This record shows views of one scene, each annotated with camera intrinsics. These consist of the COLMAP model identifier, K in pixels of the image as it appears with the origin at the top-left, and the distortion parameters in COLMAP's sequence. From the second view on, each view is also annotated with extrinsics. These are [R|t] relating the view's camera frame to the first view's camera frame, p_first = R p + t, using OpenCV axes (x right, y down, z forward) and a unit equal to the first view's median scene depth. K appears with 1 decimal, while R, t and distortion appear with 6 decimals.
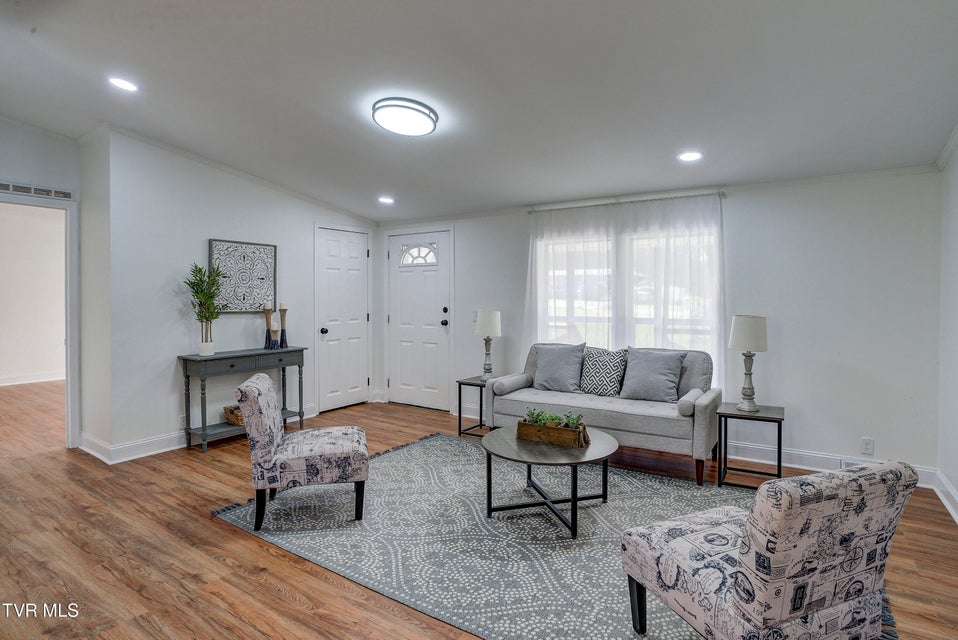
lens RADIAL K [[498.8, 0, 482.3], [0, 498.8, 314.4], [0, 0, 1]] dist [-0.023857, 0.003954]
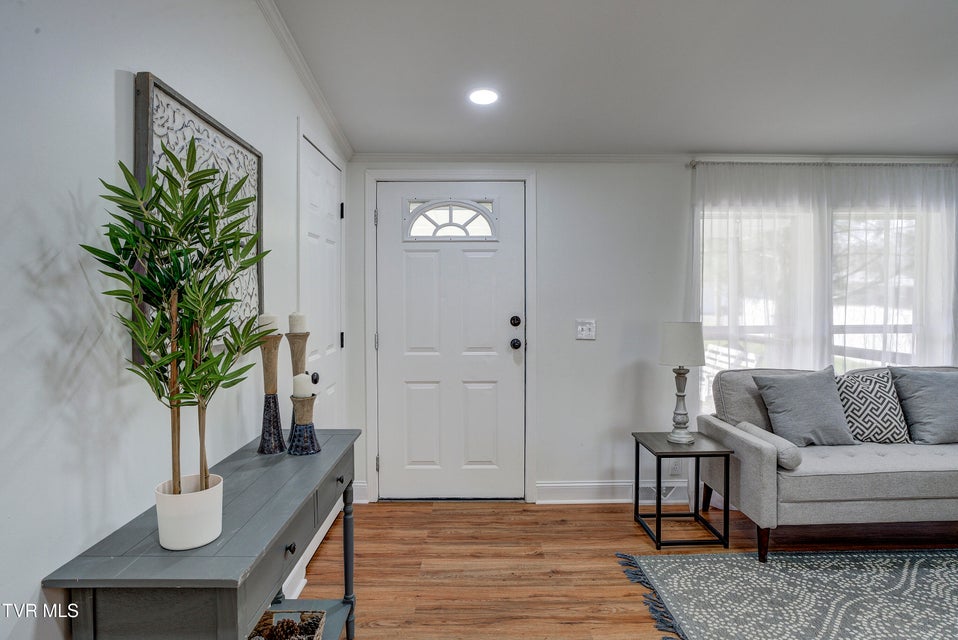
lens RADIAL K [[521.5, 0, 476.8], [0, 521.5, 317.4], [0, 0, 1]] dist [-0.003694, 0.000909]
pose [[0.819296, -0.024388, 0.572852, -0.450793], [0.023133, 0.999687, 0.009475, -0.020028], [-0.572904, 0.005489, 0.819604, 0.542022]]
